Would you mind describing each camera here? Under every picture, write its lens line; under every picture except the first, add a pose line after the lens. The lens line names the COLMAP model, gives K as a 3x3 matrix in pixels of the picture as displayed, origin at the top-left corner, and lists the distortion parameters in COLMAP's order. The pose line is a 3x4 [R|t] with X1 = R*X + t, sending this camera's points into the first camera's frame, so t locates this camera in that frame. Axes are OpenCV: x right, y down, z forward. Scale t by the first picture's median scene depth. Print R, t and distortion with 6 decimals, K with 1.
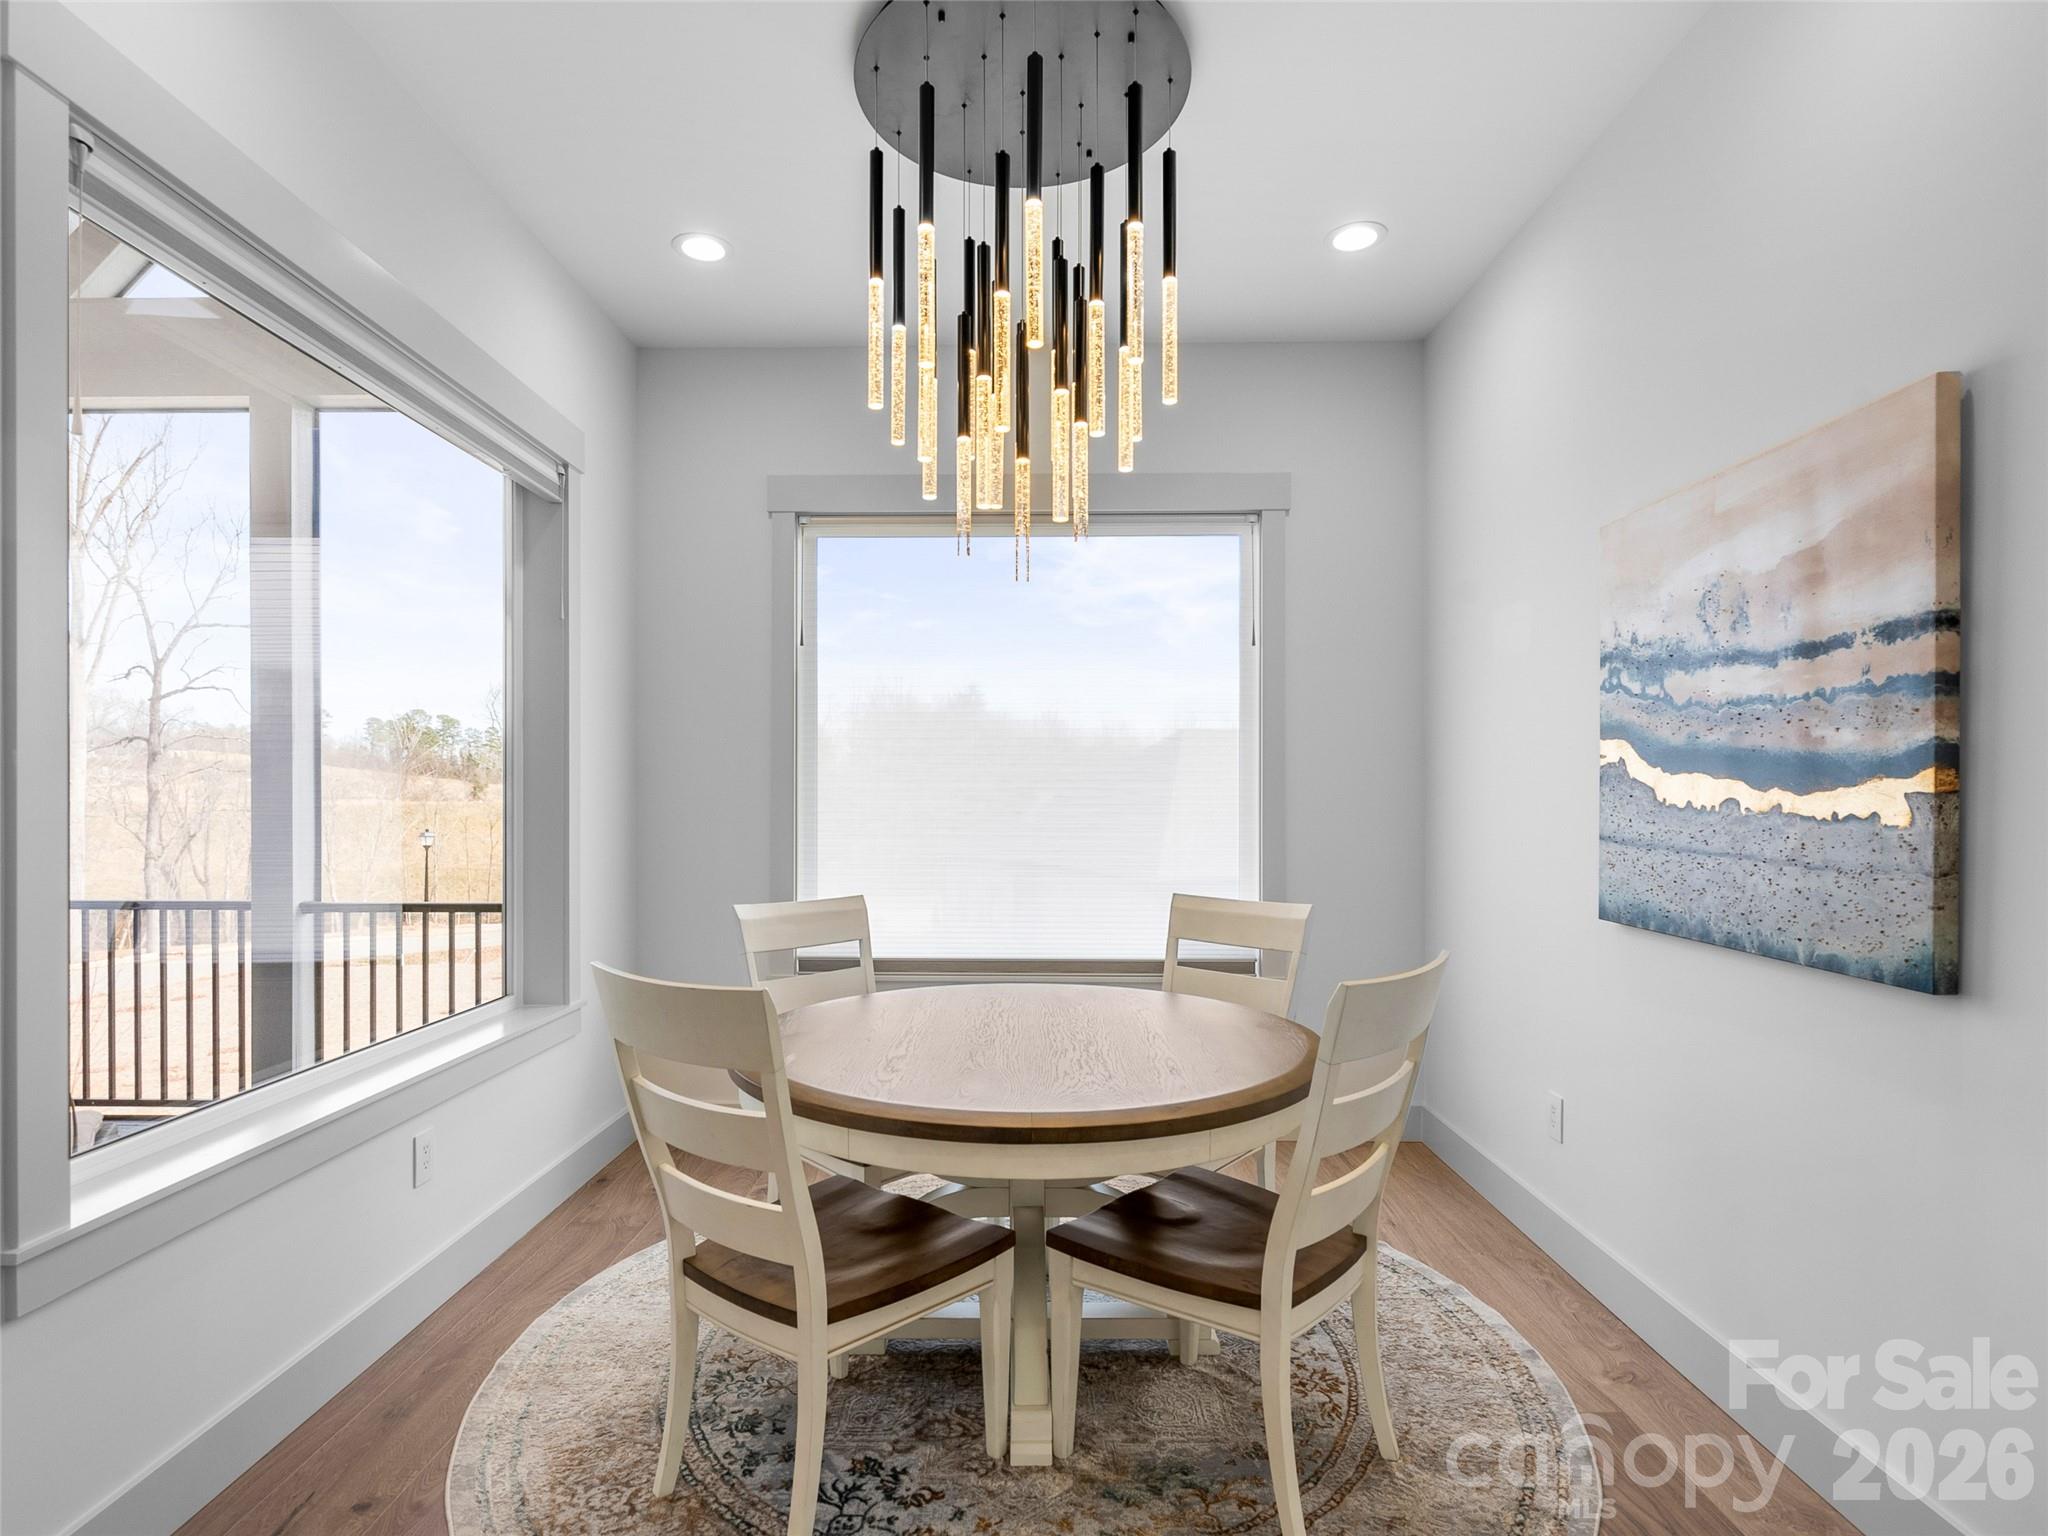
lens RADIAL K [[1027.3, 0, 1030.2], [0, 1027.3, 804.3], [0, 0, 1]] dist [-0.012537, 0.001711]
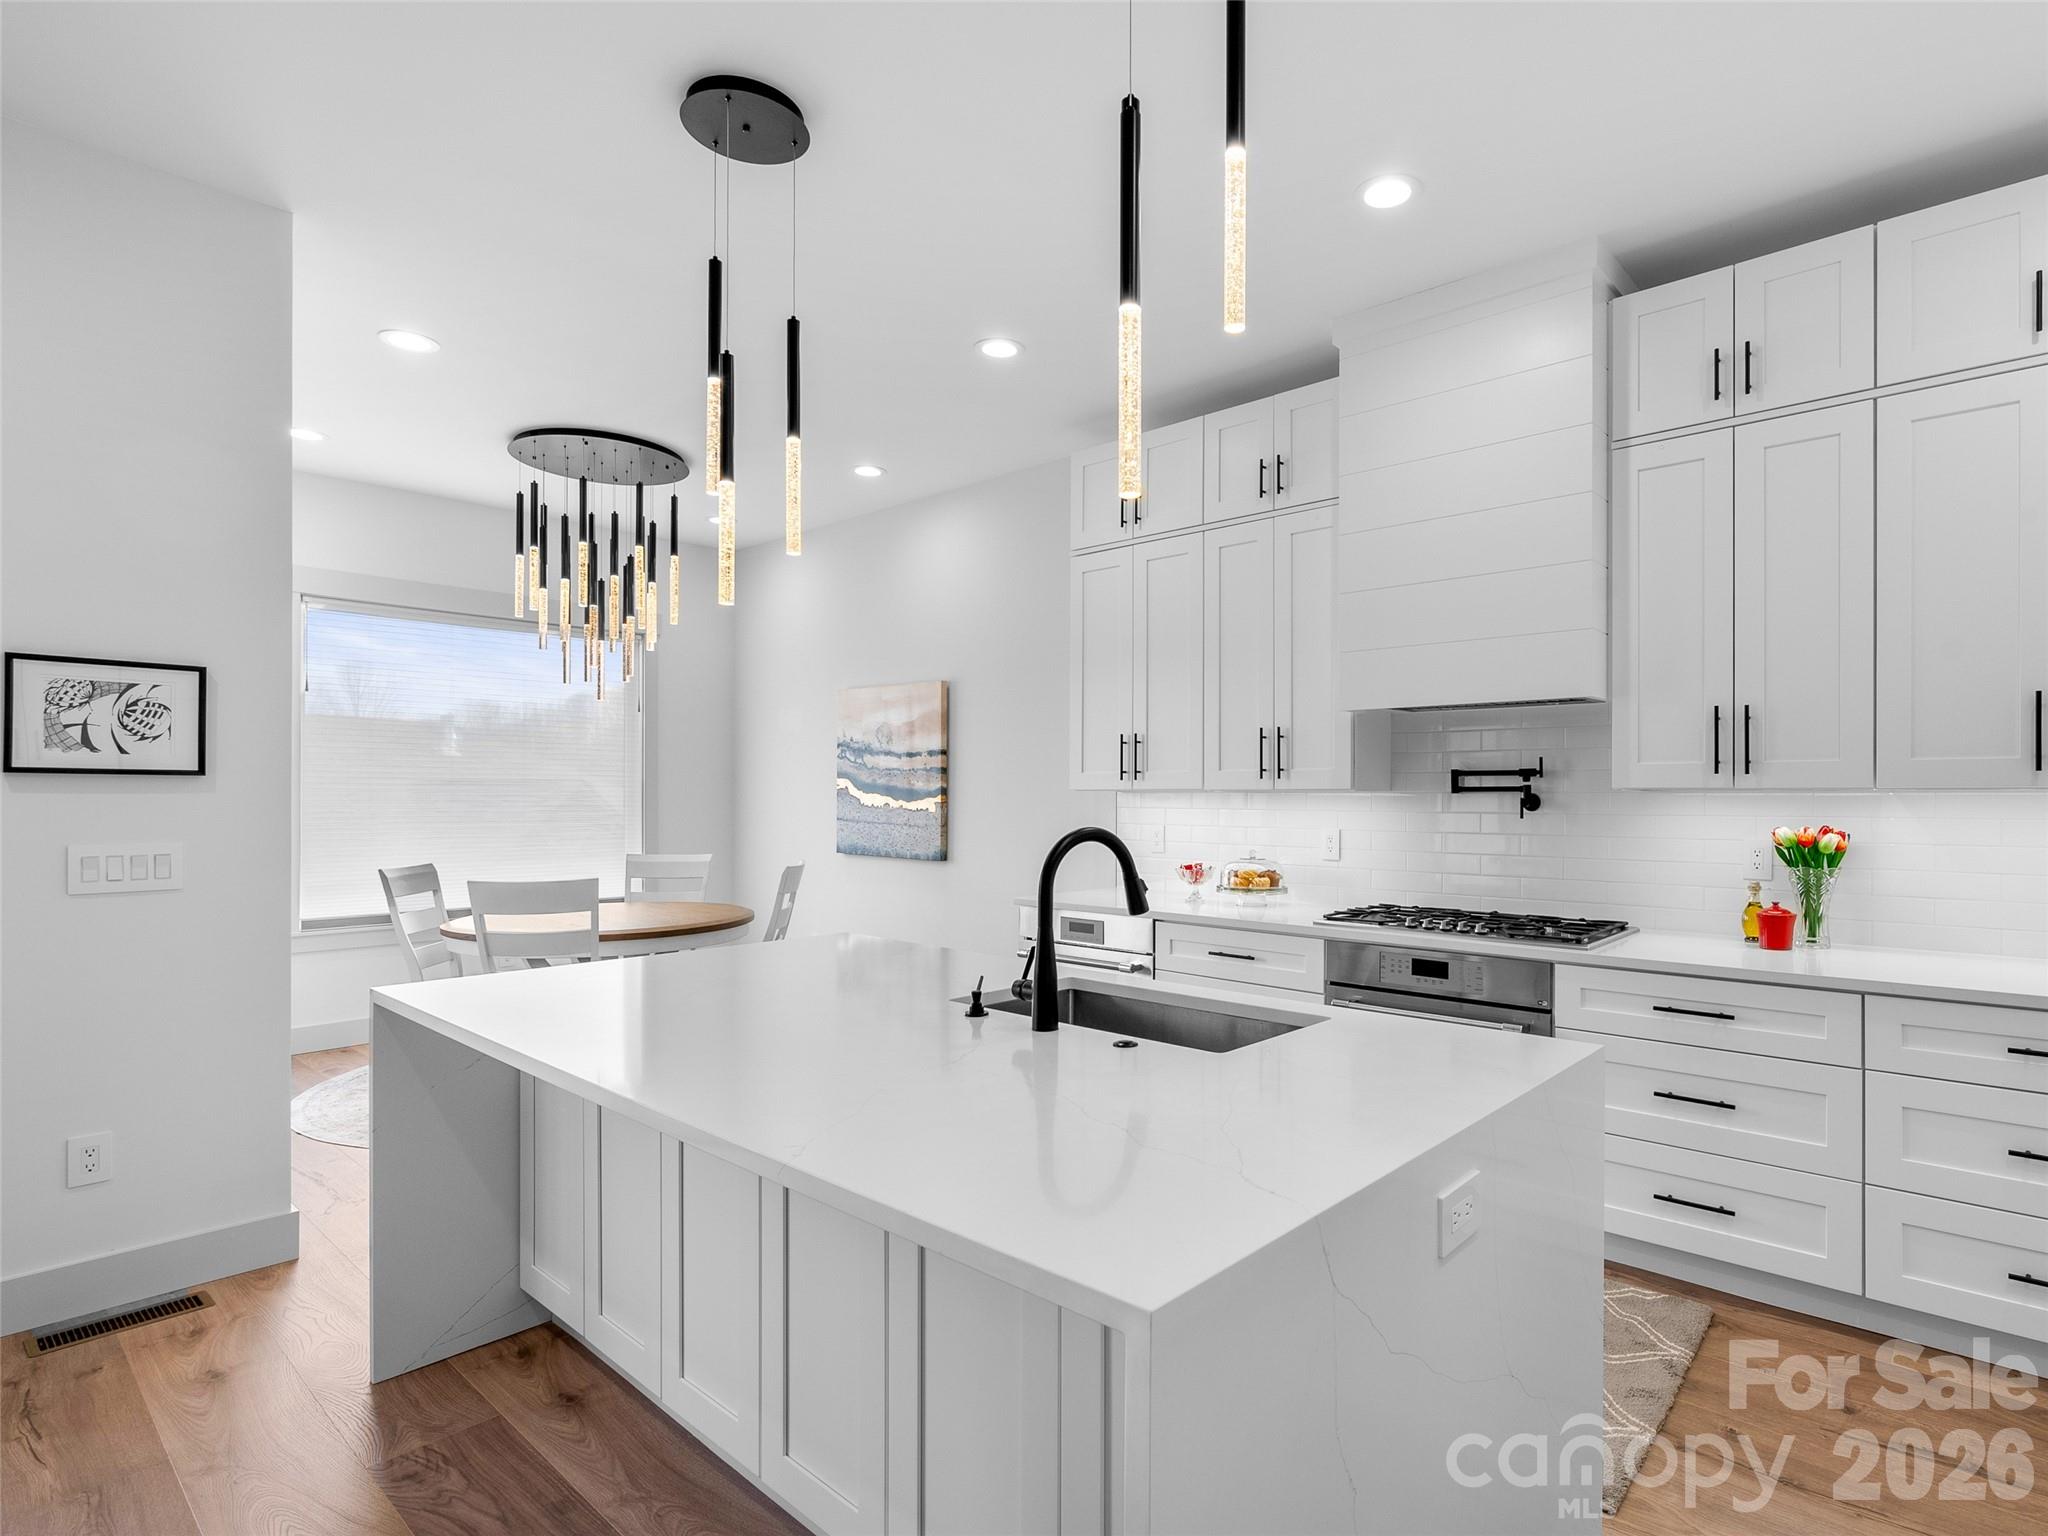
lens RADIAL K [[1091.4, 0, 1029.7], [0, 1091.4, 789.6], [0, 0, 1]] dist [0.000919, 0.000236]
pose [[0.702521, 0.000870, 0.711663, -1.206175], [0.004284, 0.999976, -0.005451, -0.025945], [-0.711651, 0.006878, 0.702500, -1.426256]]
